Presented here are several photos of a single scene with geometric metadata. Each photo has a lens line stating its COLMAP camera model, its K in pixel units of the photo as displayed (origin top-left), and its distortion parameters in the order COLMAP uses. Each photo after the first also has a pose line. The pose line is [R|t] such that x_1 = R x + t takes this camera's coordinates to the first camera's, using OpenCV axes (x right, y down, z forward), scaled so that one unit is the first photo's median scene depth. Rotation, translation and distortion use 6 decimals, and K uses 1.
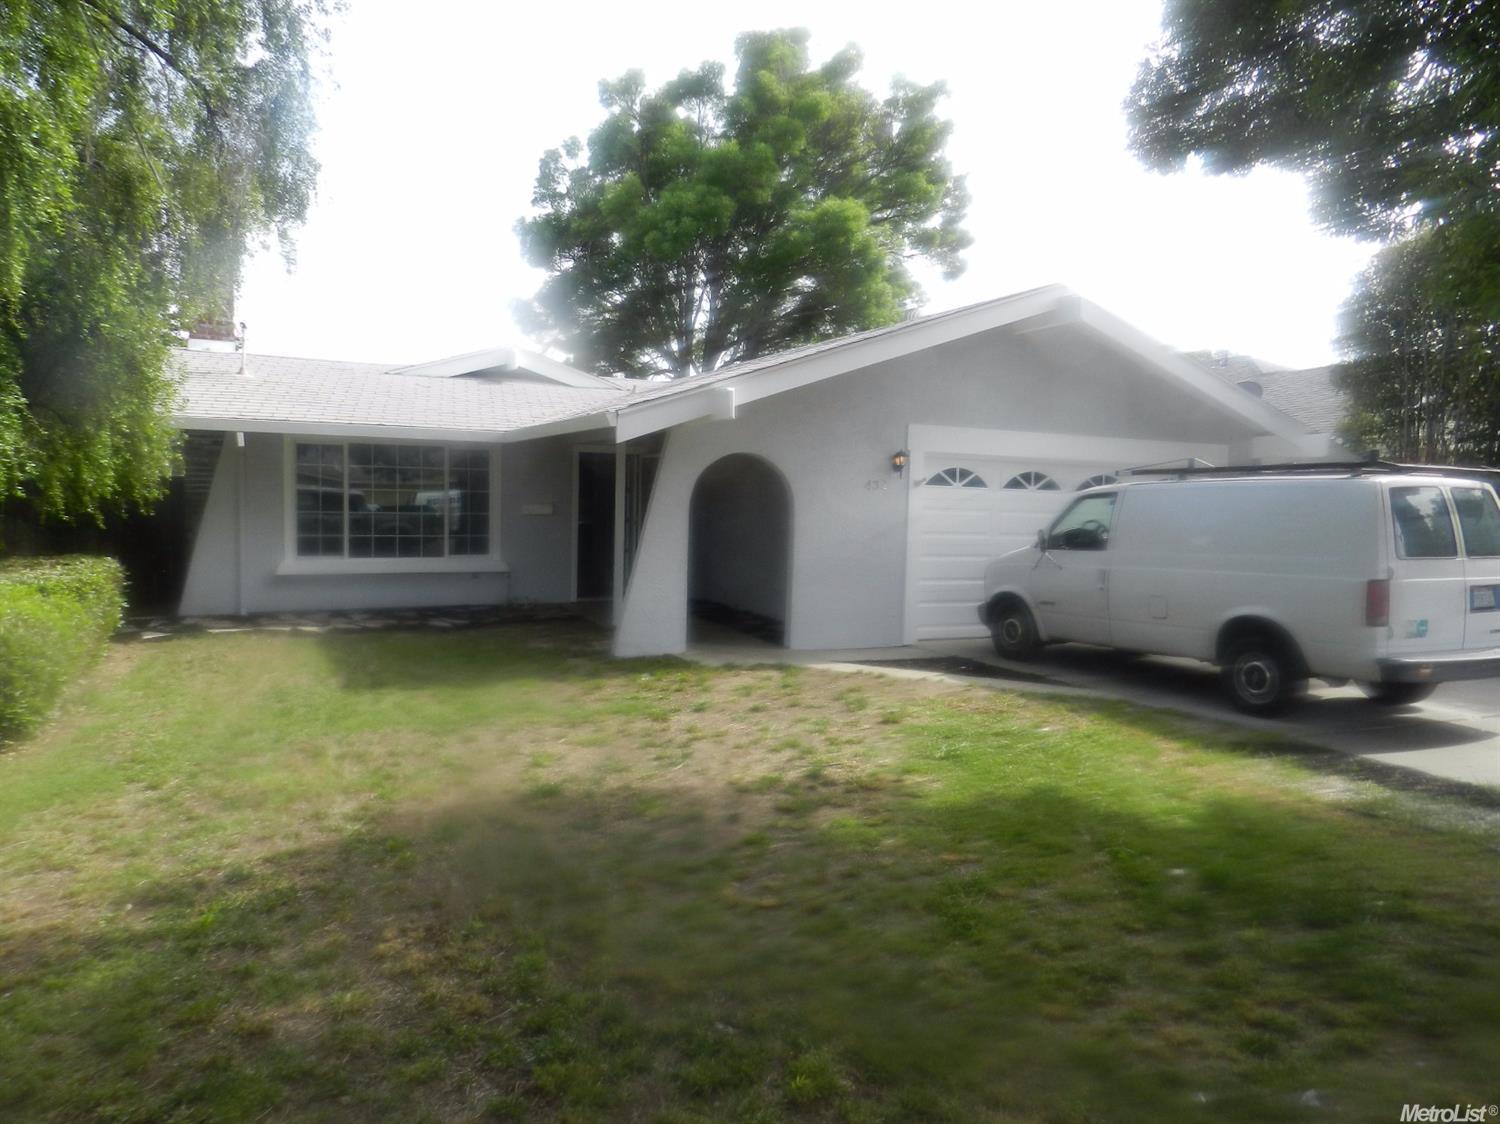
lens RADIAL K [[1025.8, 0, 763.7], [0, 1025.8, 559.6], [0, 0, 1]] dist [0.039666, -0.018590]
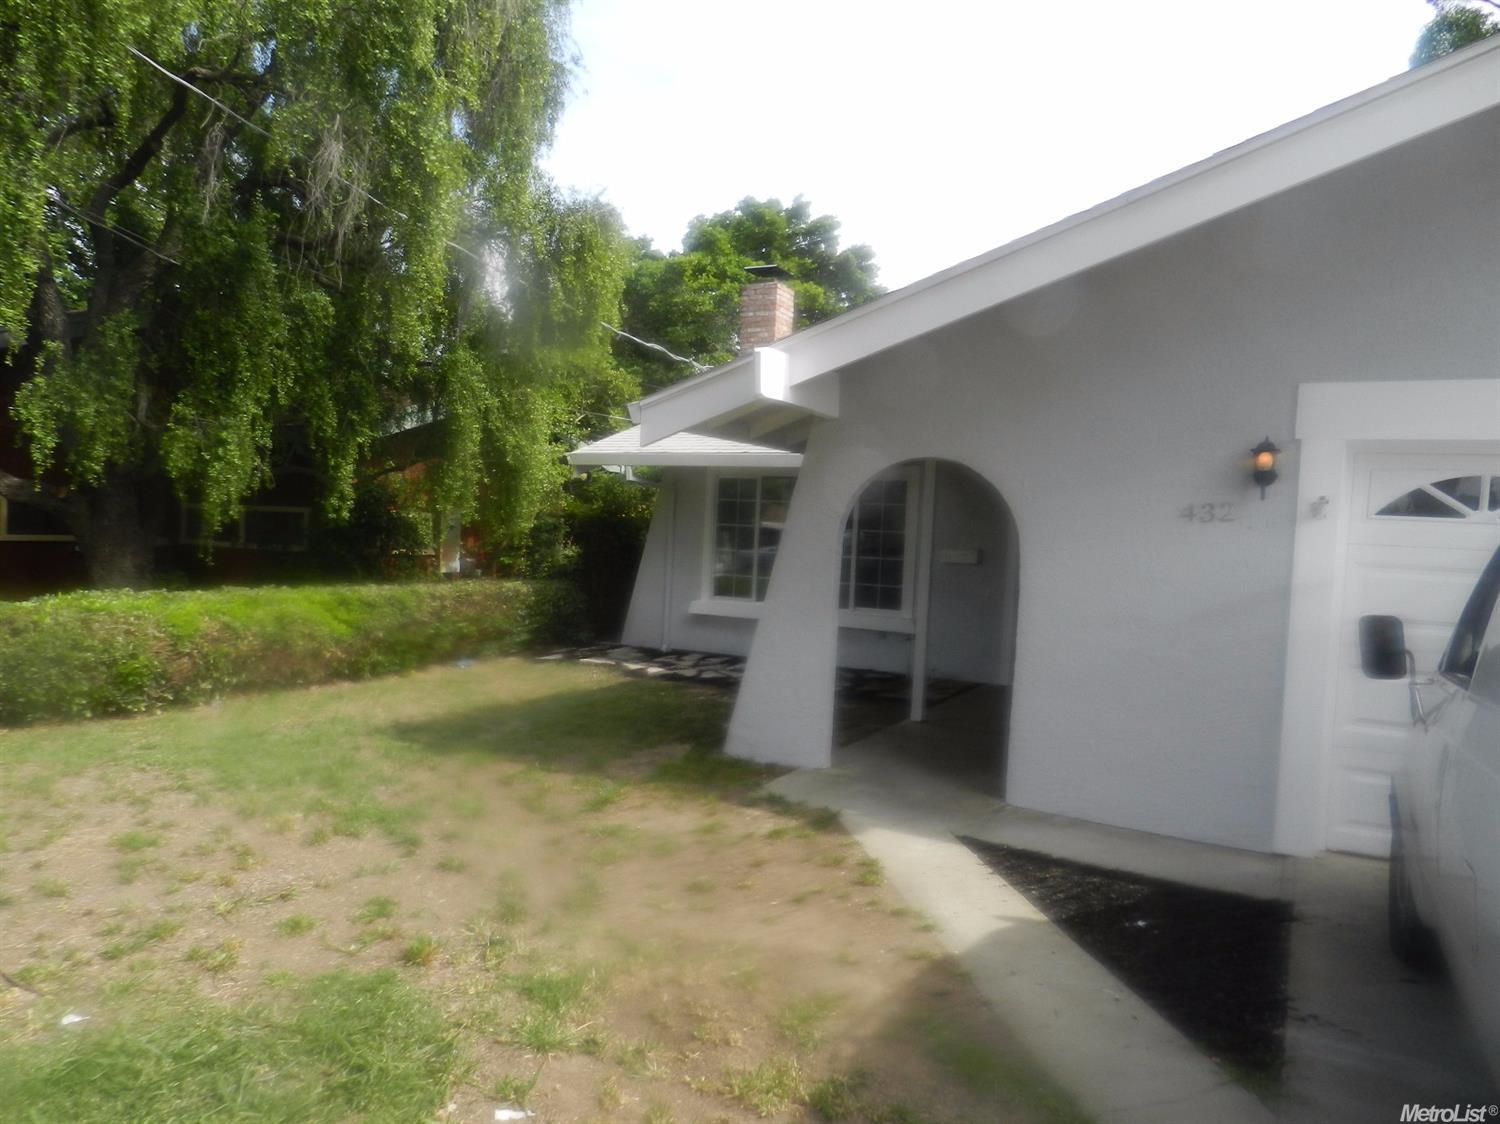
lens RADIAL K [[1025.8, 0, 763.7], [0, 1025.8, 559.6], [0, 0, 1]] dist [0.039666, -0.018590]
pose [[0.576537, 0.026732, -0.816634, 0.432731], [-0.079162, 0.996590, -0.023265, -0.023072], [0.813227, 0.078059, 0.576687, 0.586847]]
